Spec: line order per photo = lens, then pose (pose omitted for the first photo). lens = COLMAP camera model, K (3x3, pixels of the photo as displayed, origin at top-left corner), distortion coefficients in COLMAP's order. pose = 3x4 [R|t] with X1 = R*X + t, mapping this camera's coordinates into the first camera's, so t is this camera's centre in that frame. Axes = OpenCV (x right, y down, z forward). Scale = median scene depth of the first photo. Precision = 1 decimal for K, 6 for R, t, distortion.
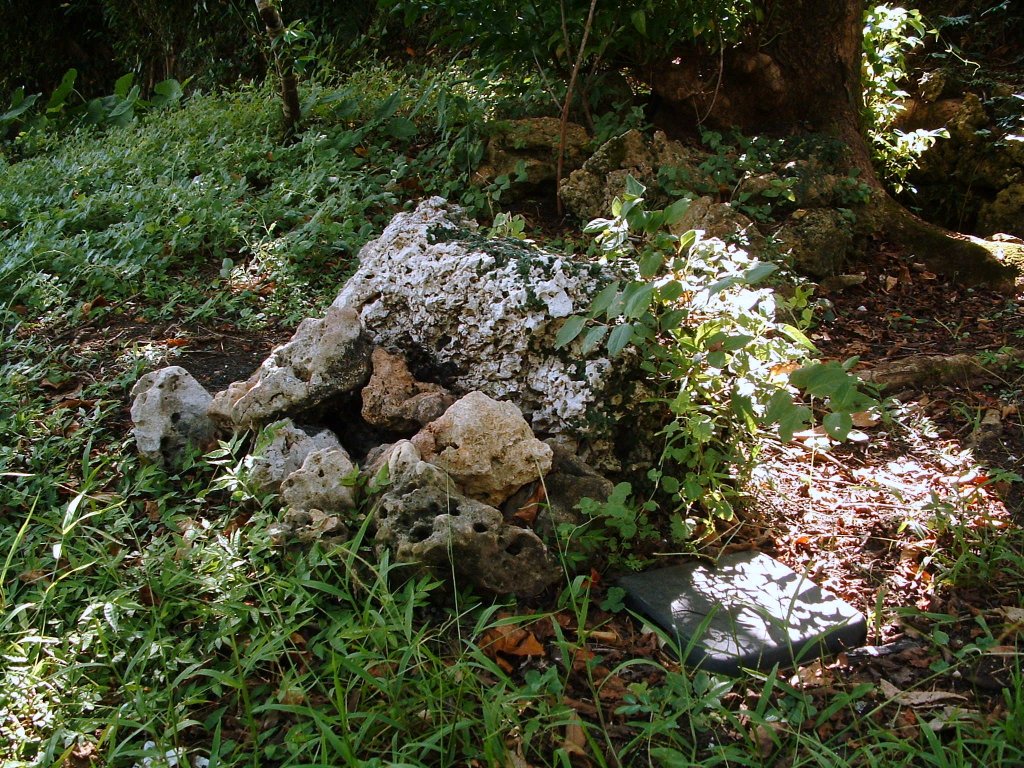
lens RADIAL K [[1156.4, 0, 512.1], [0, 1156.4, 383.0], [0, 0, 1]] dist [-0.156790, 0.000000]
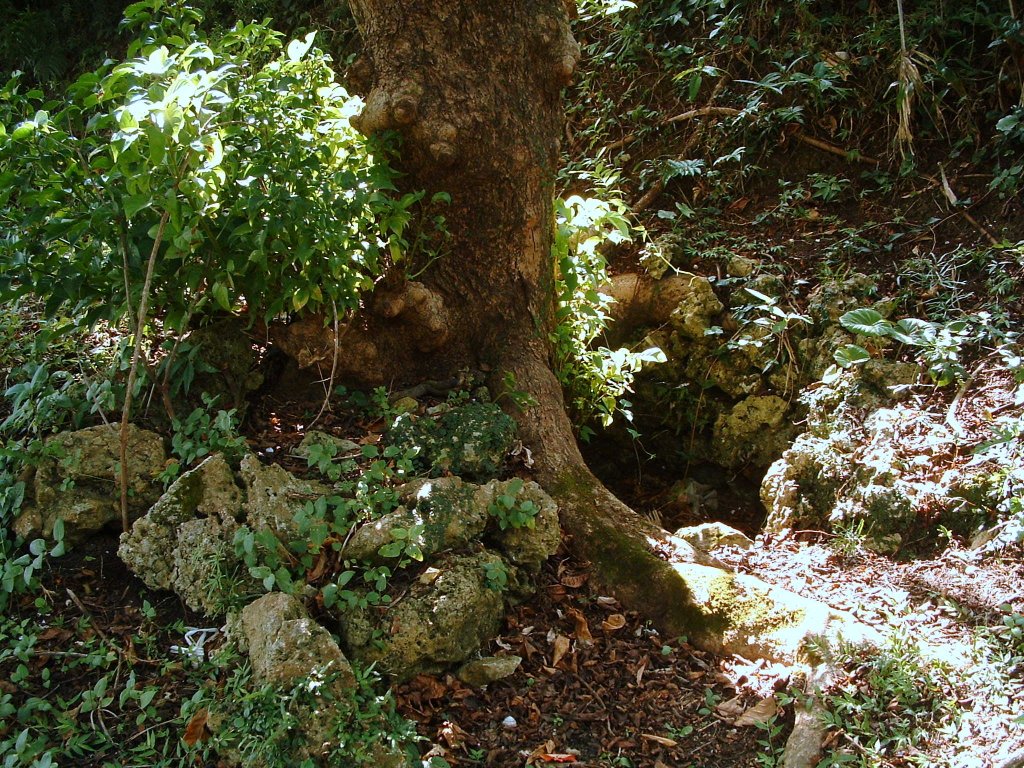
lens RADIAL K [[1156.4, 0, 512.9], [0, 1156.4, 384.8], [0, 0, 1]] dist [-0.156790, 0.000000]
pose [[0.987554, -0.070877, 0.140405, 0.173856], [0.068469, 0.997413, 0.021911, -0.238679], [-0.141595, -0.012024, 0.989852, 0.206316]]
